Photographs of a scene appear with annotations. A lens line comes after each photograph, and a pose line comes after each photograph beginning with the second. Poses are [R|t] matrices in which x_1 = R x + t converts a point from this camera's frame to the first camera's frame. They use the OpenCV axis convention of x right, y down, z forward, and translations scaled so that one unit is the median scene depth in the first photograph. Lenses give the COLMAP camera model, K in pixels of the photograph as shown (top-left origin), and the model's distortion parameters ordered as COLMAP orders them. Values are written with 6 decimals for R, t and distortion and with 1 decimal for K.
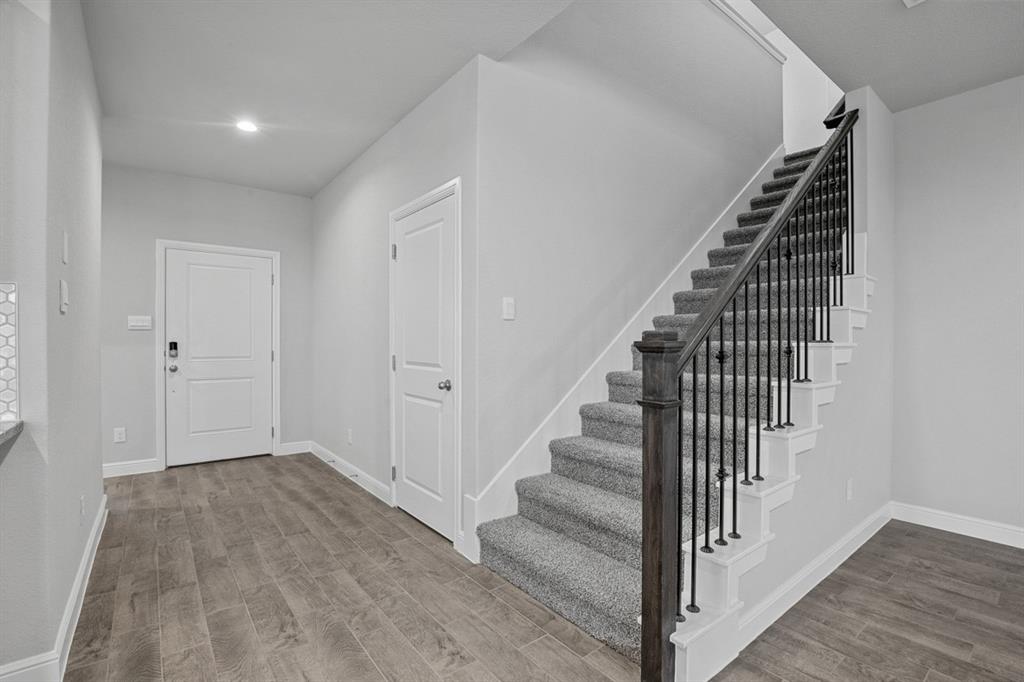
lens RADIAL K [[463.0, 0, 521.3], [0, 463.0, 339.6], [0, 0, 1]] dist [-0.019807, 0.001399]
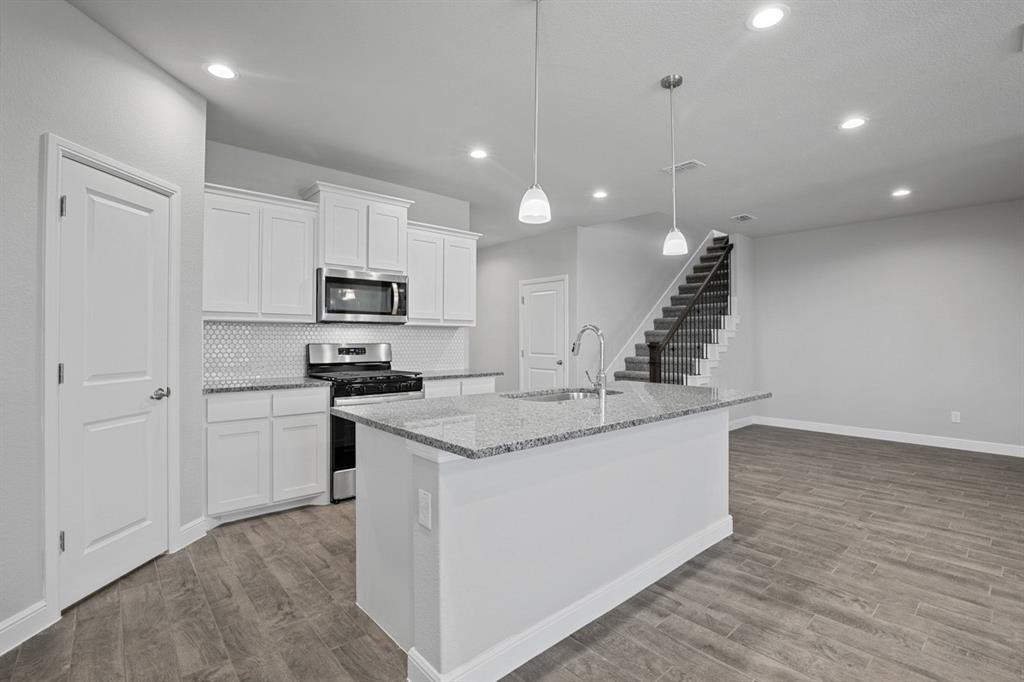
lens RADIAL K [[463.0, 0, 506.3], [0, 463.0, 339.3], [0, 0, 1]] dist [-0.019807, 0.001399]
pose [[0.999484, -0.002246, 0.032035, -0.489674], [0.001883, 0.999934, 0.011348, -0.042618], [-0.032059, -0.011282, 0.999422, -1.293145]]
